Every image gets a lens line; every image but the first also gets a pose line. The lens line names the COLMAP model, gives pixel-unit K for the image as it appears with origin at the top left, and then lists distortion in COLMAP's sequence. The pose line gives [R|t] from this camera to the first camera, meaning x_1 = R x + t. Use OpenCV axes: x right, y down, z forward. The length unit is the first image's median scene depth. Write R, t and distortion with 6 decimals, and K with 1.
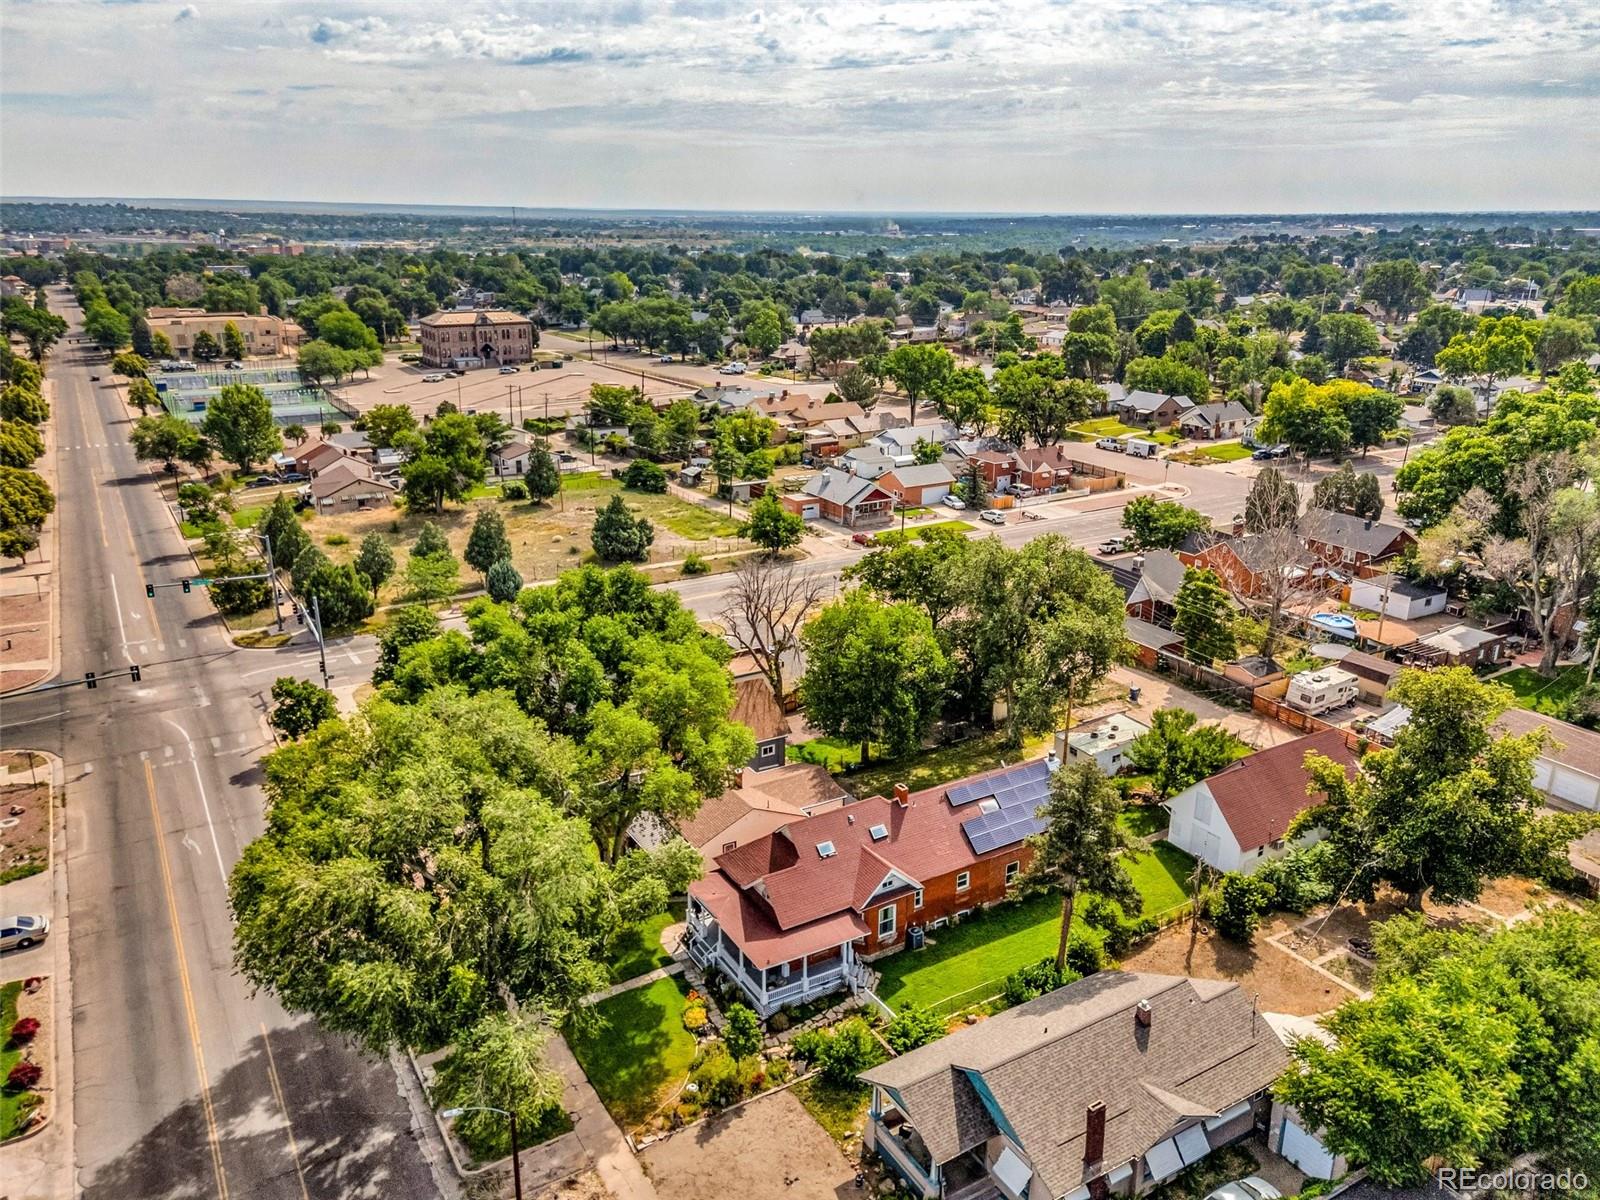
lens RADIAL K [[1173.1, 0, 800.0], [0, 1173.1, 600.0], [0, 0, 1]] dist [0.089585, -0.088798]
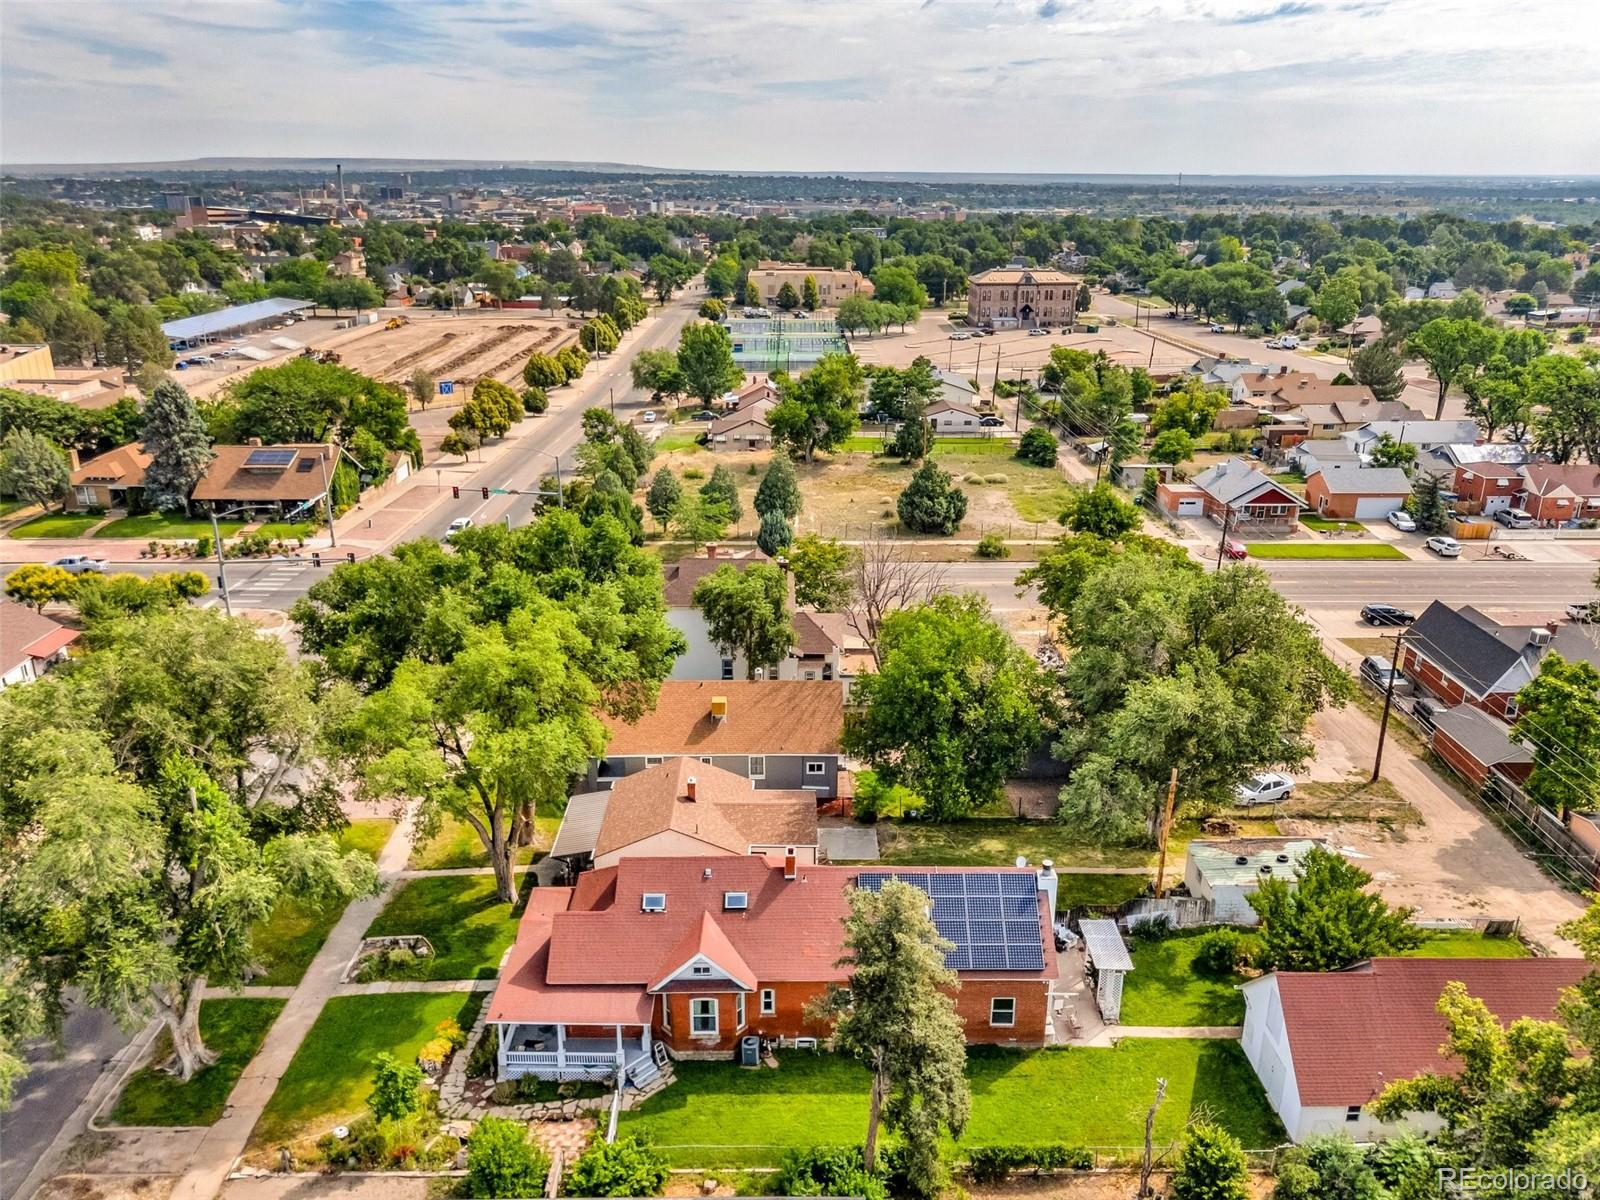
lens RADIAL K [[1173.1, 0, 800.0], [0, 1173.1, 600.0], [0, 0, 1]] dist [0.089585, -0.088798]
pose [[0.861115, 0.170625, -0.478924, 0.167169], [-0.159487, 0.985110, 0.064200, -0.019538], [0.482747, 0.021099, 0.875506, 0.131917]]
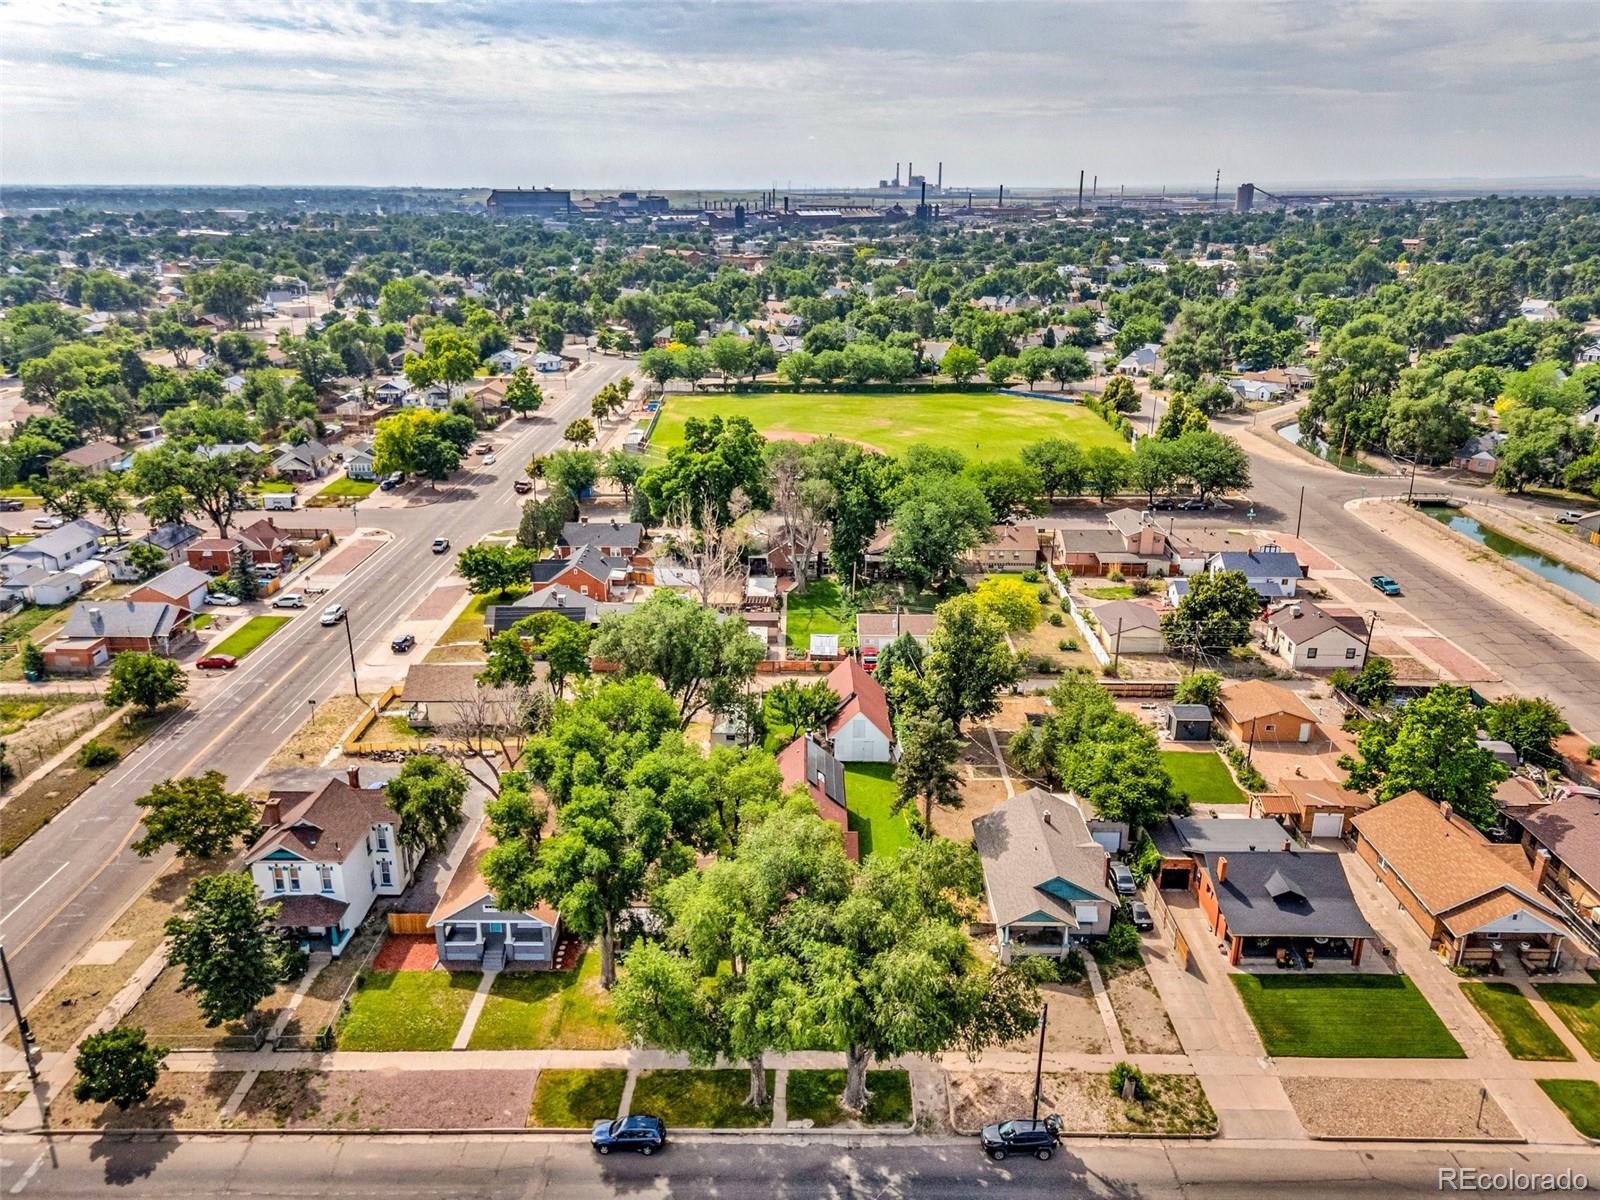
lens RADIAL K [[1173.1, 0, 800.0], [0, 1173.1, 600.0], [0, 0, 1]] dist [0.089585, -0.088798]
pose [[0.523094, -0.283767, 0.803647, -0.383586], [0.267353, 0.949983, 0.161417, -0.109489], [-0.809255, 0.130422, 0.572796, 0.067246]]
